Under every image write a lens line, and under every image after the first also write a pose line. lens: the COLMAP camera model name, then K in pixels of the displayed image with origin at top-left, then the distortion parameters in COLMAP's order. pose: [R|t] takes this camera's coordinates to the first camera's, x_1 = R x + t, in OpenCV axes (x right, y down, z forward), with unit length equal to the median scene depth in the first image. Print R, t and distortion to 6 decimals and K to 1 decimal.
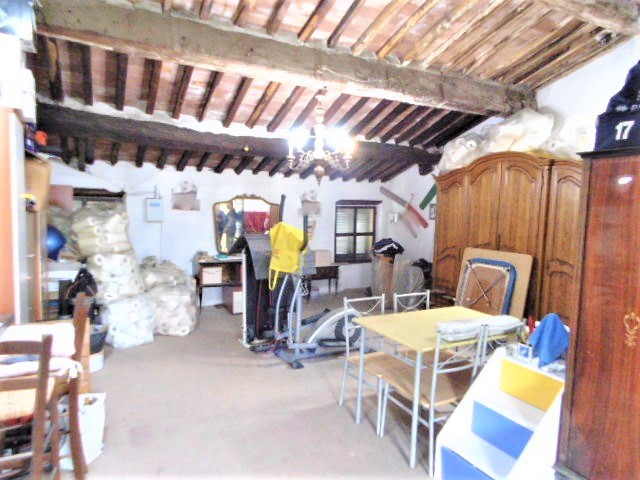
lens RADIAL K [[419.0, 0, 320.0], [0, 419.0, 240.0], [0, 0, 1]] dist [0.009573, -0.013687]
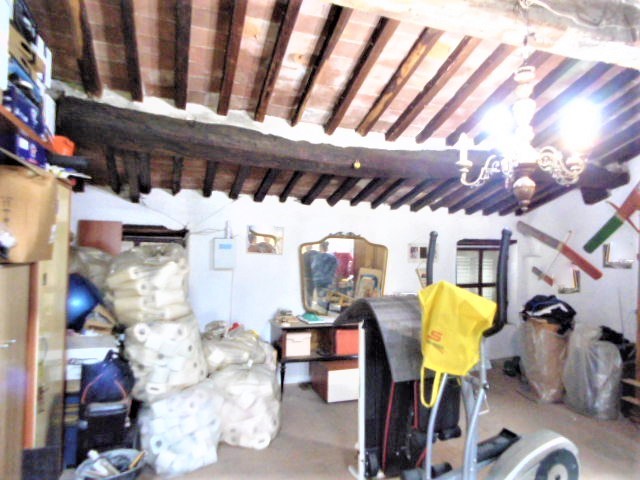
lens RADIAL K [[419.0, 0, 320.0], [0, 419.0, 240.0], [0, 0, 1]] dist [0.009573, -0.013687]
pose [[0.988937, -0.001796, -0.148328, -0.140529], [-0.011732, 0.995847, -0.090279, -0.036601], [0.147875, 0.091021, 0.984809, 0.350353]]
